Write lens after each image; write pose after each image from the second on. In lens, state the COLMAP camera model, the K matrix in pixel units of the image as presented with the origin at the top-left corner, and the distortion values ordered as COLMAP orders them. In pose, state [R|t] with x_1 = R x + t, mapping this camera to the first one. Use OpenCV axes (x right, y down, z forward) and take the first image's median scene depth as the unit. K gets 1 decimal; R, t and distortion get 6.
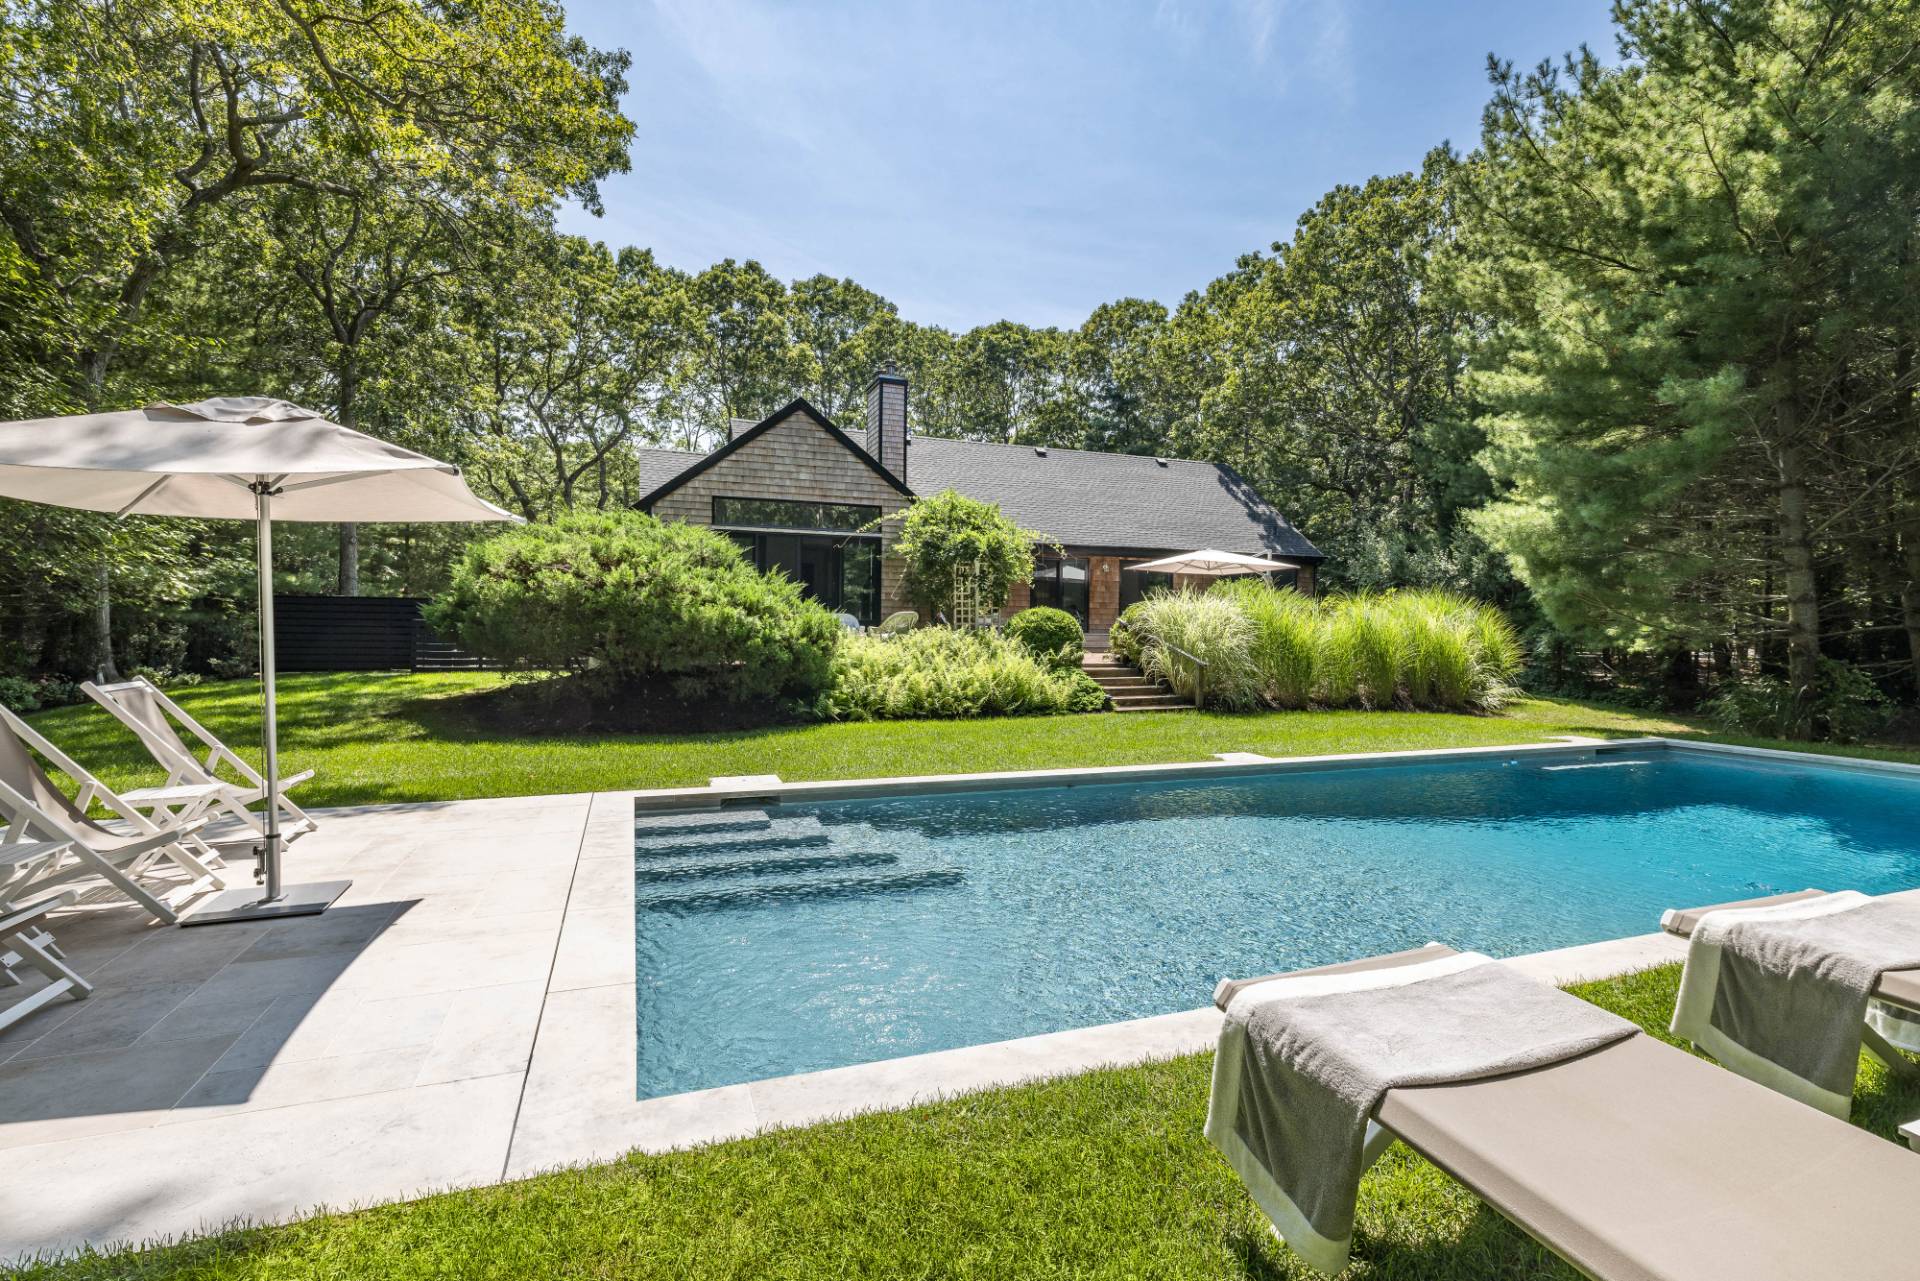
lens RADIAL K [[1021.8, 0, 960.0], [0, 1021.8, 640.5], [0, 0, 1]] dist [-0.000857, -0.000303]
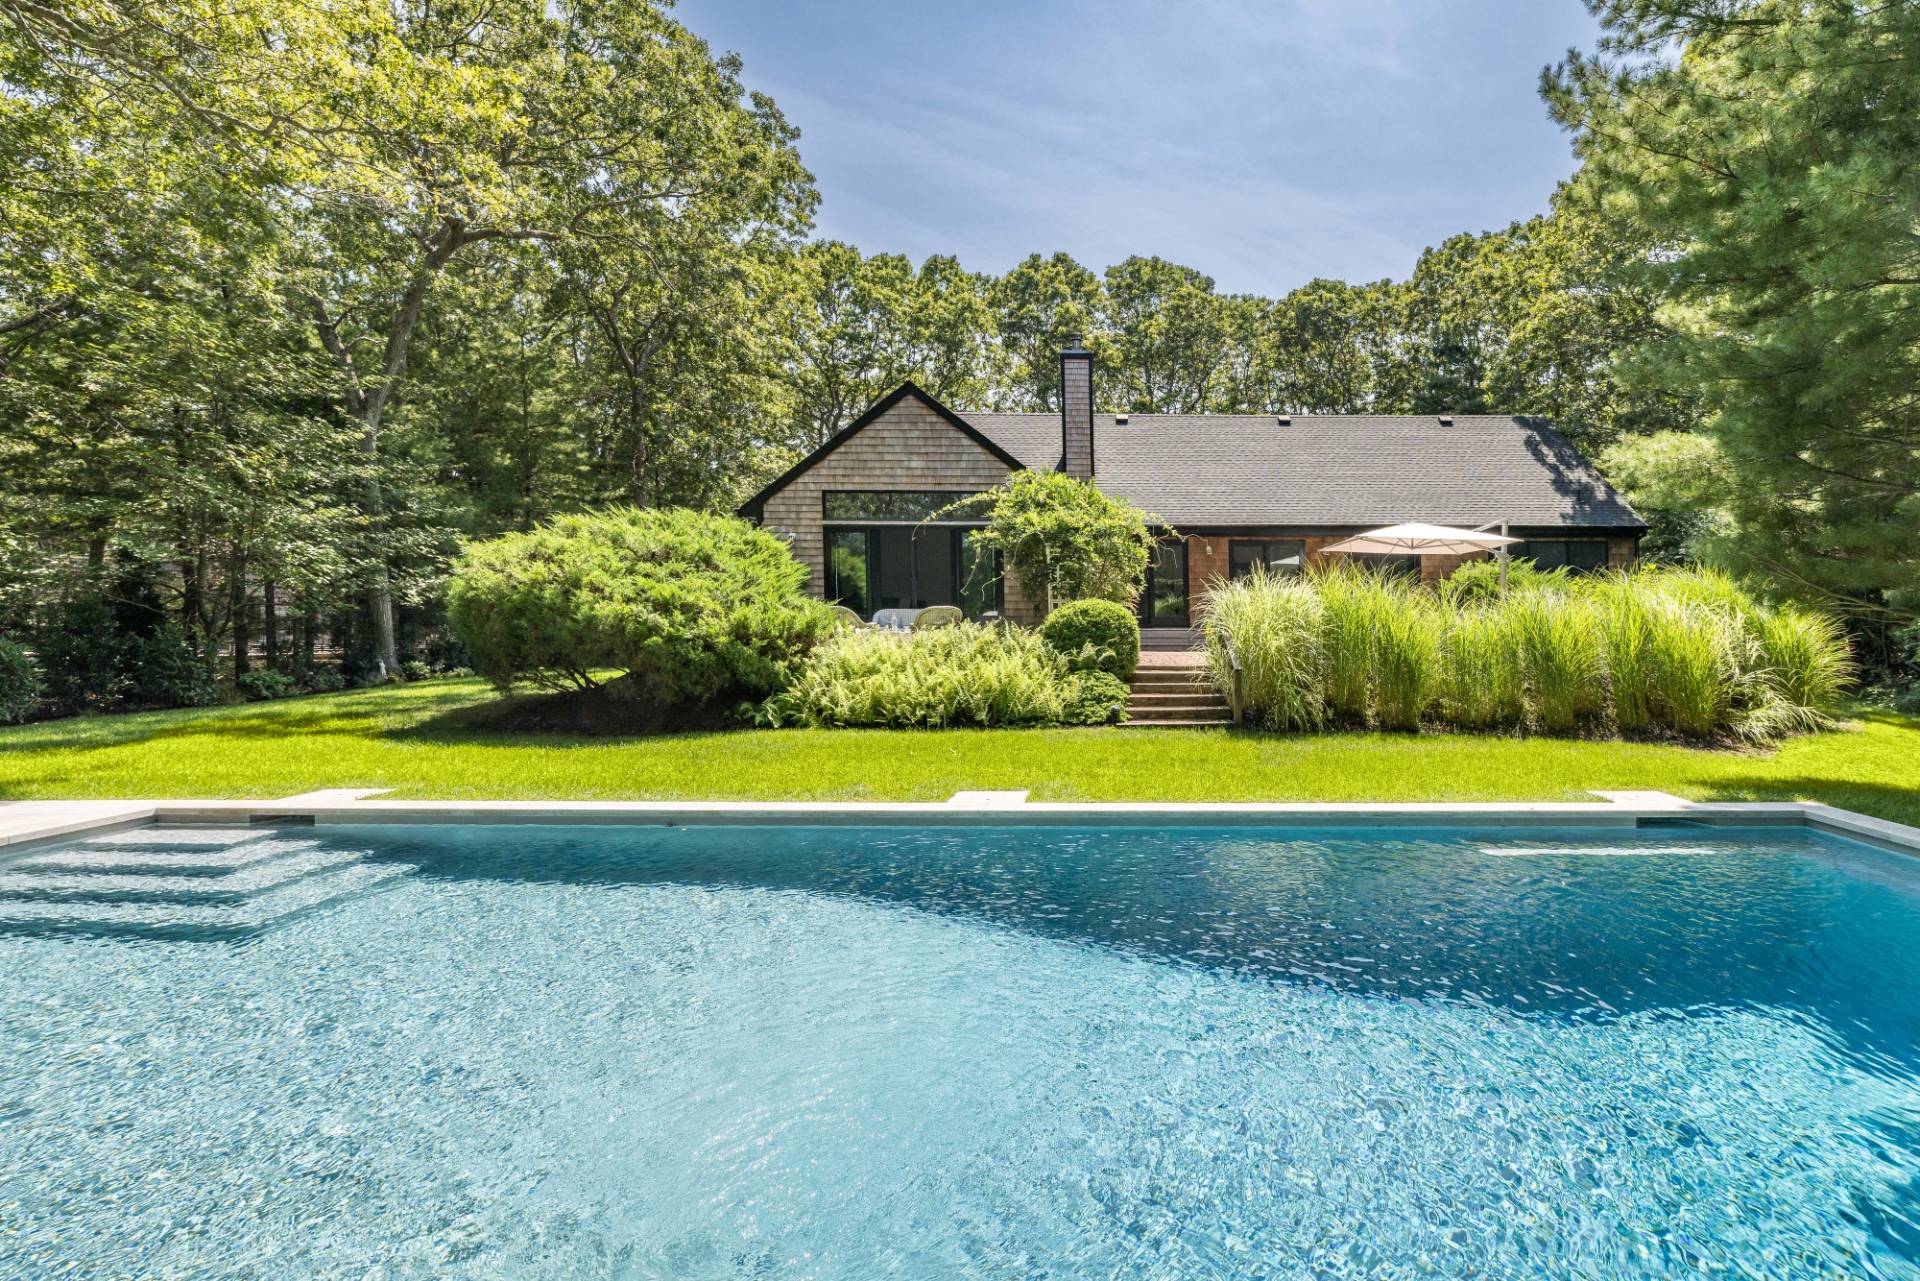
lens RADIAL K [[1021.8, 0, 960.0], [0, 1021.8, 640.5], [0, 0, 1]] dist [-0.000857, -0.000303]
pose [[0.925796, -0.000299, -0.378023, 0.245585], [0.001787, 0.999992, 0.003585, -0.001147], [0.378019, -0.003994, 0.925789, 0.142107]]
